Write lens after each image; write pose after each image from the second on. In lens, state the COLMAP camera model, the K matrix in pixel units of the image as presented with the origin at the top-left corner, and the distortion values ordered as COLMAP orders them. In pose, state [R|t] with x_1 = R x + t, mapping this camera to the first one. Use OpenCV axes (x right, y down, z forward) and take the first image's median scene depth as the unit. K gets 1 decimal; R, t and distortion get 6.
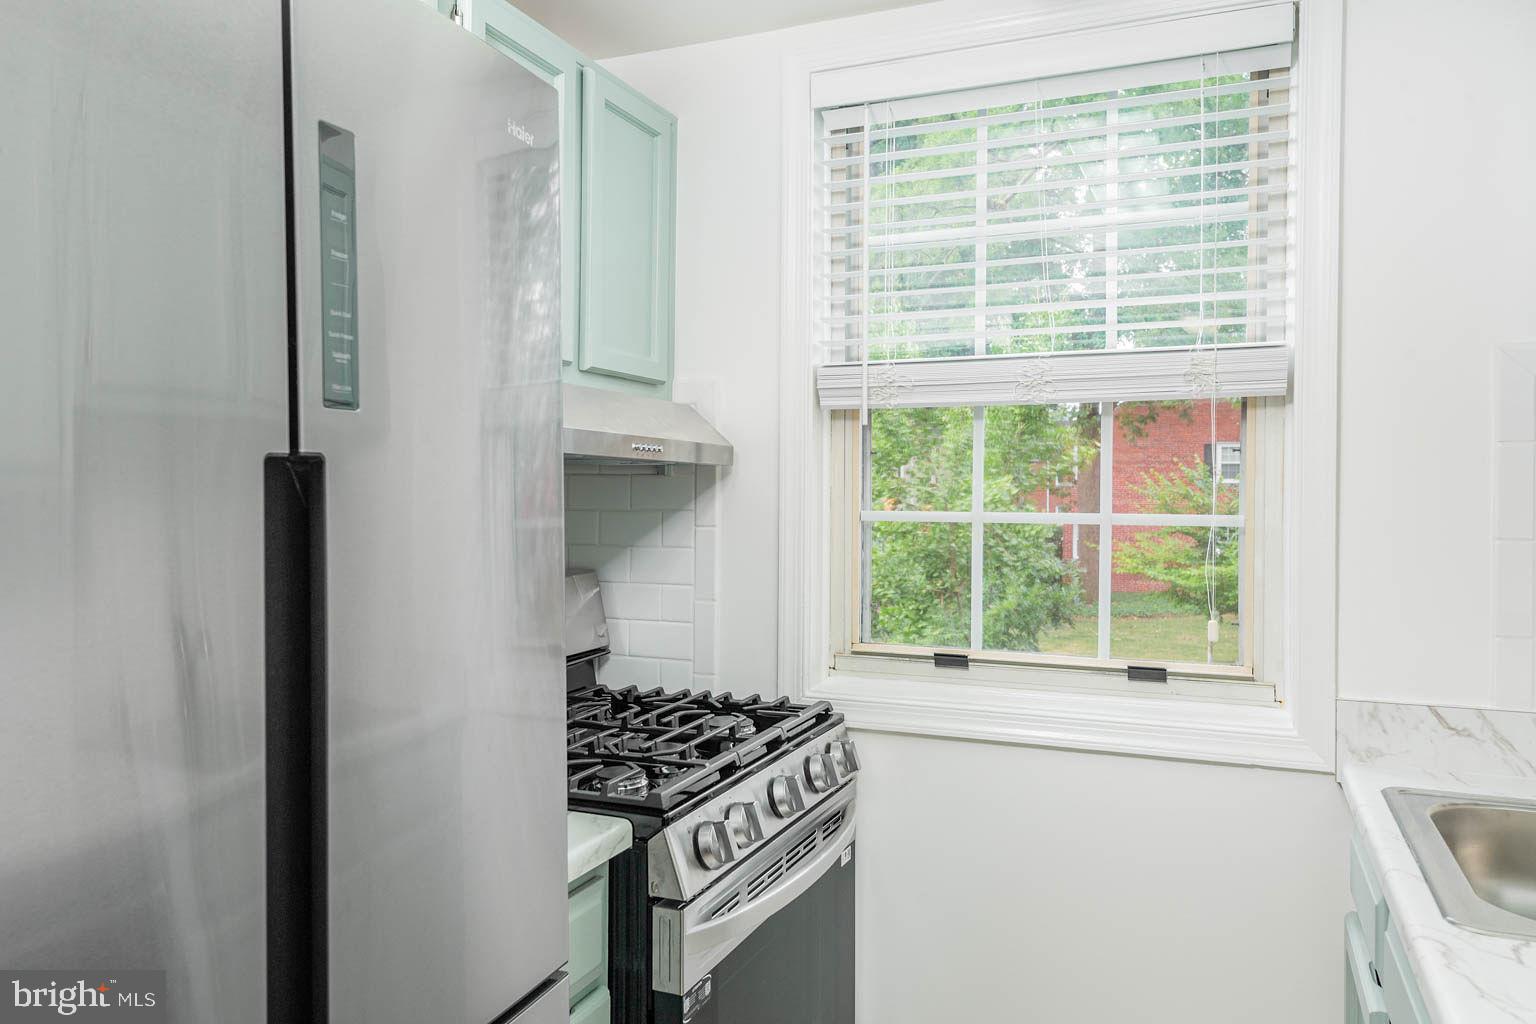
lens RADIAL K [[1084.6, 0, 767.4], [0, 1084.6, 481.0], [0, 0, 1]] dist [-0.001468, -0.002913]
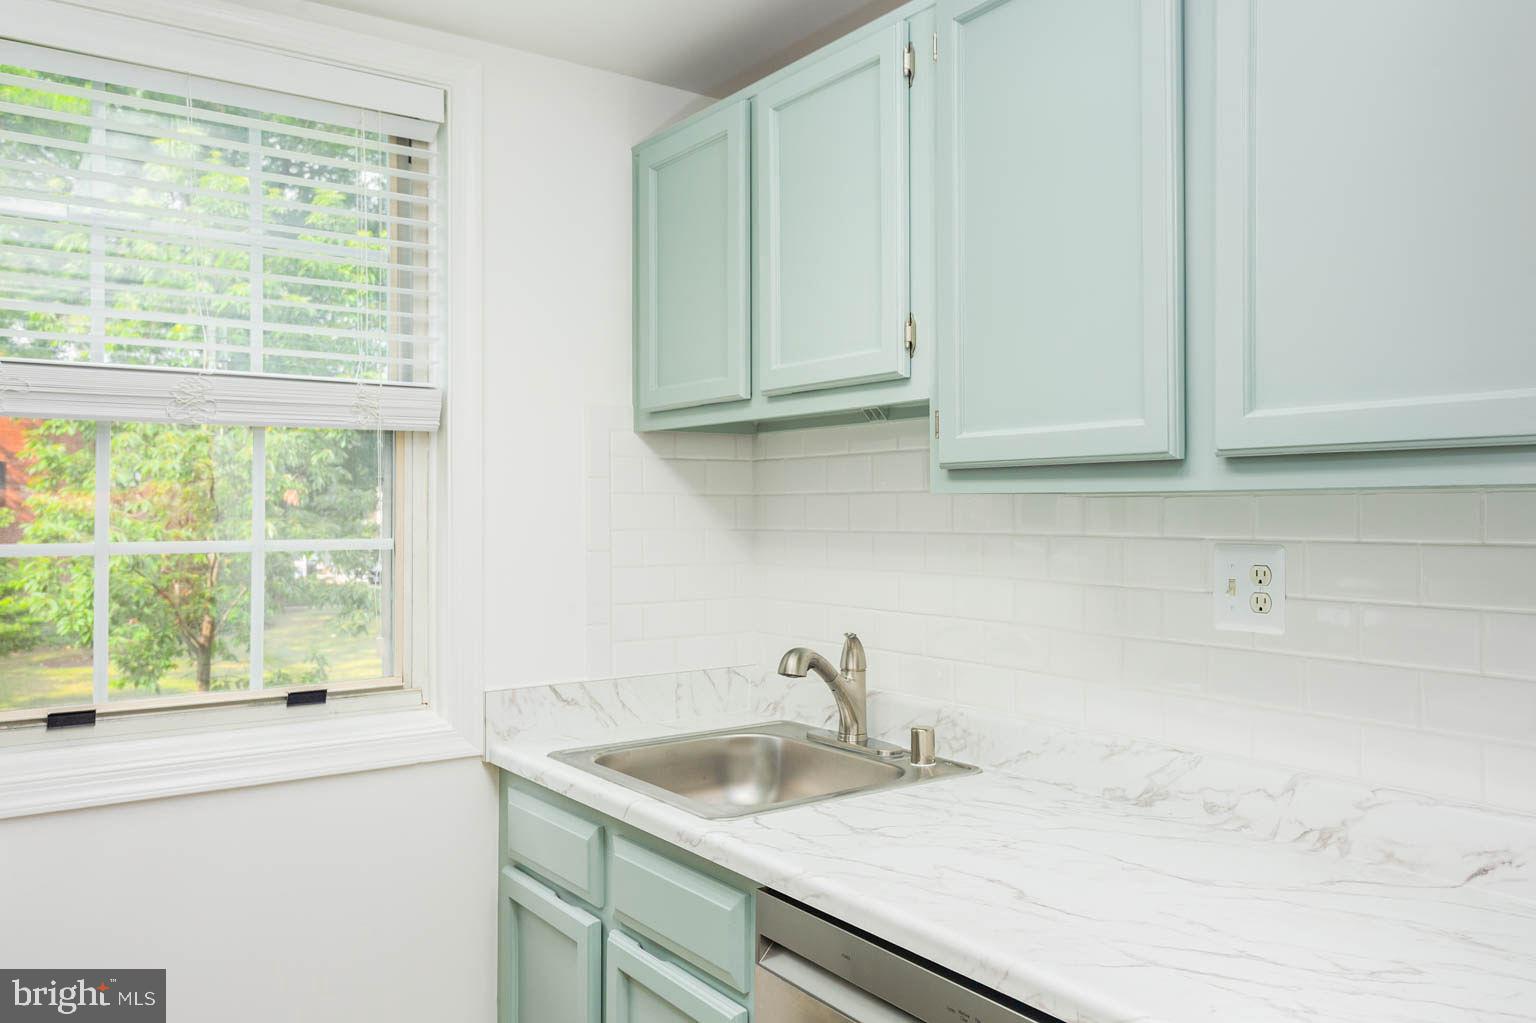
lens RADIAL K [[1088.7, 0, 768.0], [0, 1088.7, 511.5], [0, 0, 1]] dist [-0.072858, 0.001707]
pose [[0.492981, -0.003416, 0.870033, -0.324650], [0.000425, 0.999993, 0.003686, 0.000095], [-0.870040, -0.001447, 0.492979, 0.139892]]
